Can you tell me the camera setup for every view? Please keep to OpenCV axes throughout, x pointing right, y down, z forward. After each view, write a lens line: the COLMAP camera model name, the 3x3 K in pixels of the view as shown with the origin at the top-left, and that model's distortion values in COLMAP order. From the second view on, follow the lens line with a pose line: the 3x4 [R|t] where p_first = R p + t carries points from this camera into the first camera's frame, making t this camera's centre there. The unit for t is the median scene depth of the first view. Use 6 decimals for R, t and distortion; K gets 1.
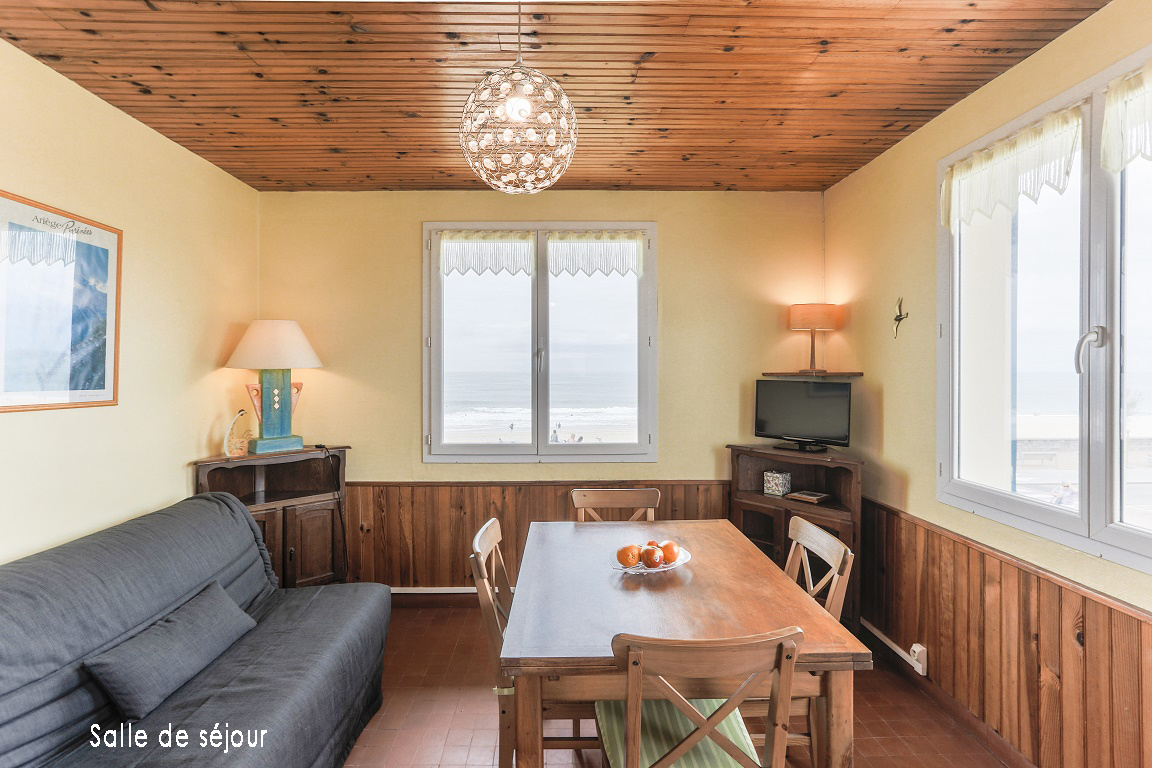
lens RADIAL K [[556.3, 0, 573.2], [0, 556.3, 377.8], [0, 0, 1]] dist [-0.002700, 0.000252]
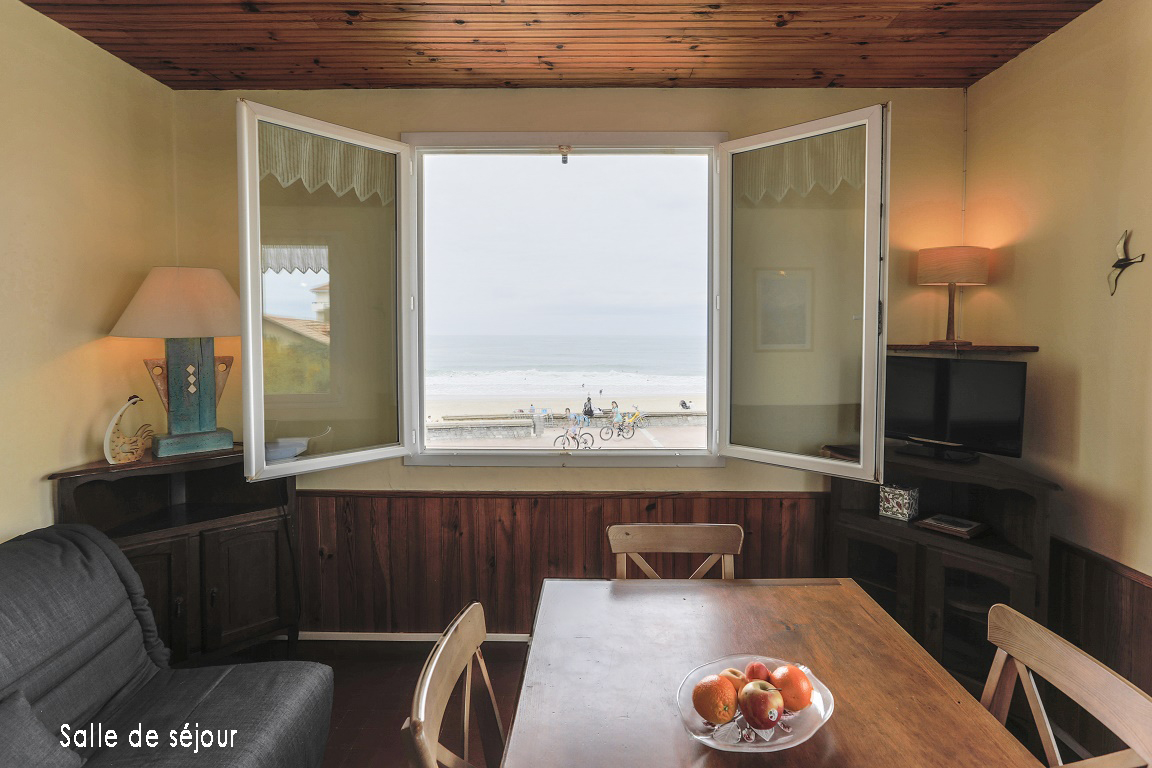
lens RADIAL K [[579.9, 0, 601.0], [0, 579.9, 355.0], [0, 0, 1]] dist [-0.002319, -0.000122]
pose [[0.999920, 0.004595, -0.011823, -0.002692], [-0.004334, 0.999748, 0.022013, -0.012100], [0.011921, -0.021960, 0.999688, 0.285812]]
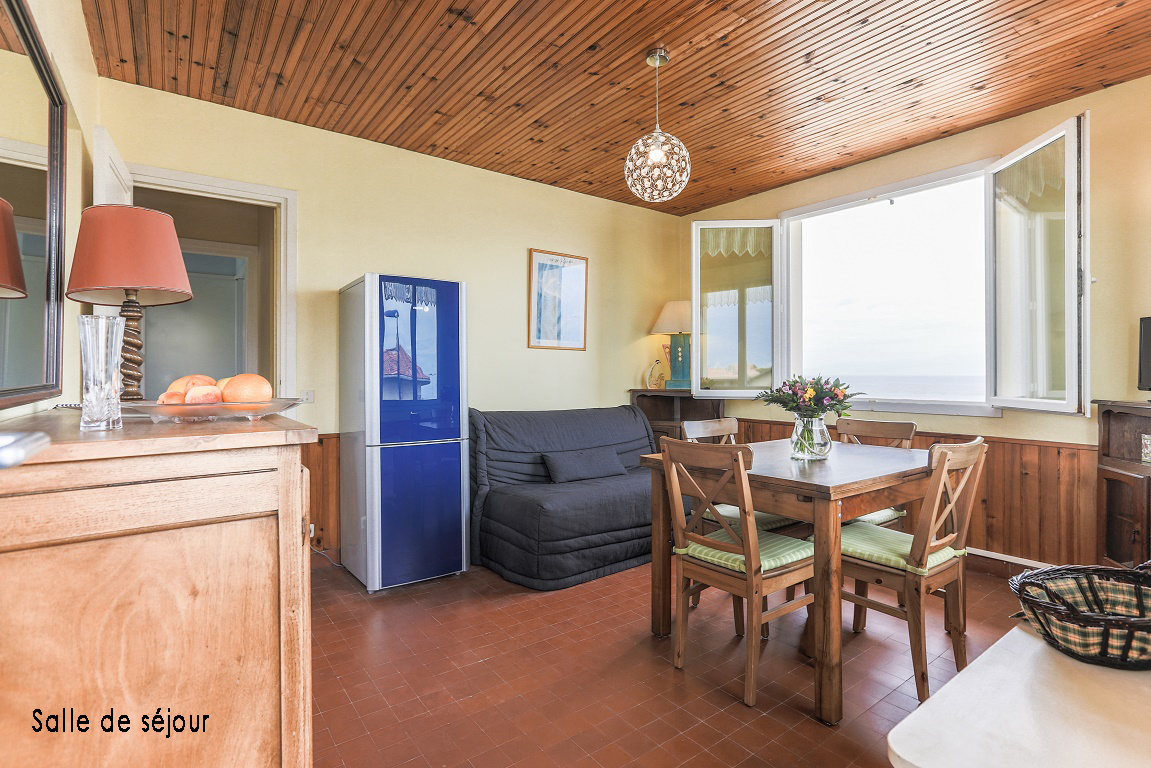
lens RADIAL K [[555.8, 0, 572.7], [0, 555.8, 377.8], [0, 0, 1]] dist [-0.002700, 0.000252]
pose [[0.584396, 0.012135, -0.811378, 0.549932], [-0.013867, 0.999892, 0.004967, 0.105277], [0.811350, 0.008349, 0.584501, -0.117892]]
